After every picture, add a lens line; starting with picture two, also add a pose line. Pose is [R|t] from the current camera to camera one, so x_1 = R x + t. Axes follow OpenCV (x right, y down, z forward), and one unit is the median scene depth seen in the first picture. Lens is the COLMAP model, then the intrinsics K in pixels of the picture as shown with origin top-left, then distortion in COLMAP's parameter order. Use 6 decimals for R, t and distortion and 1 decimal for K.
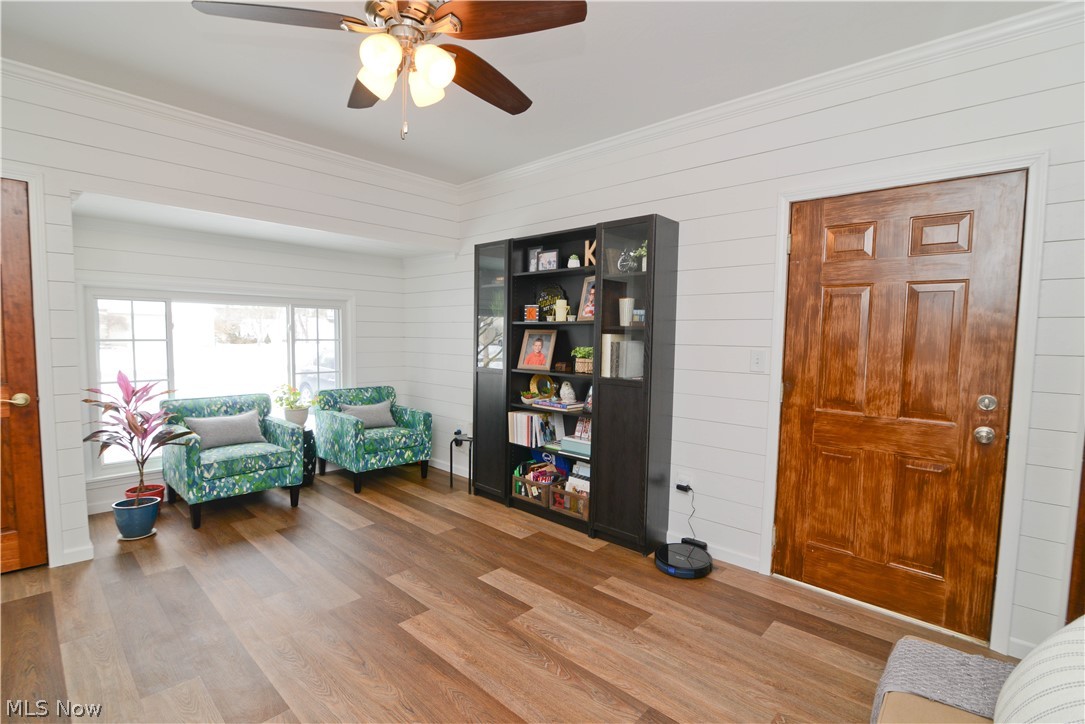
lens RADIAL K [[500.2, 0, 544.0], [0, 500.2, 365.3], [0, 0, 1]] dist [-0.016307, 0.000406]
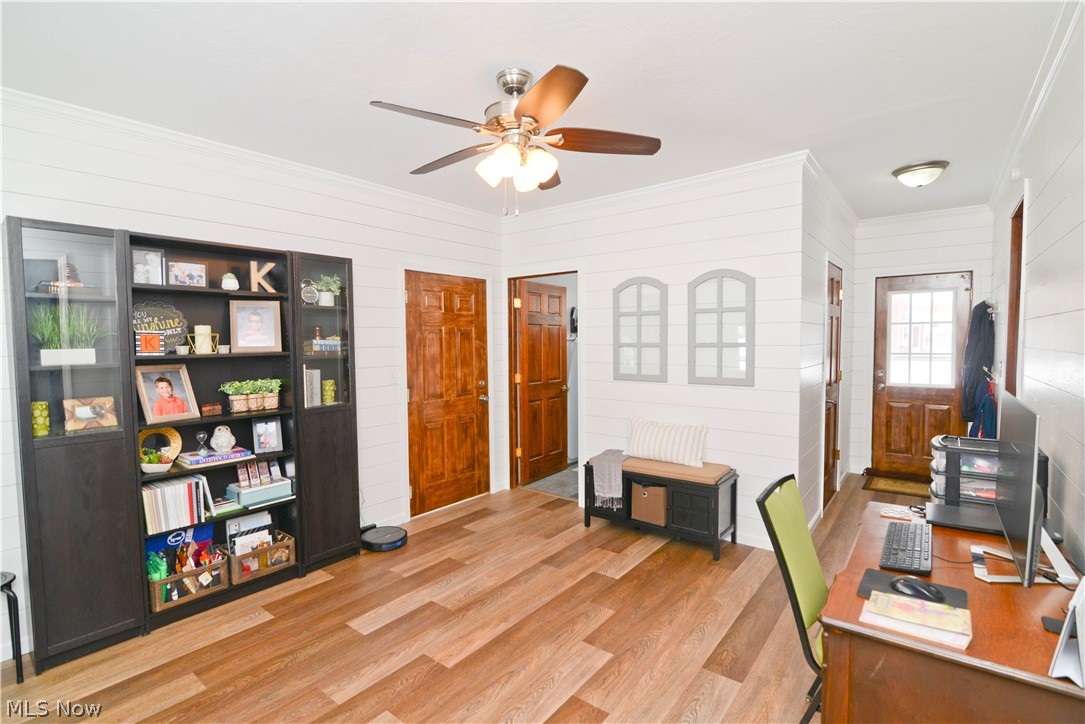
lens RADIAL K [[500.2, 0, 544.0], [0, 500.2, 365.3], [0, 0, 1]] dist [-0.016307, 0.000406]
pose [[-0.077405, -0.063966, 0.994946, -0.910574], [0.075280, 0.994716, 0.069808, -0.095525], [-0.994154, 0.080303, -0.072180, 0.608389]]
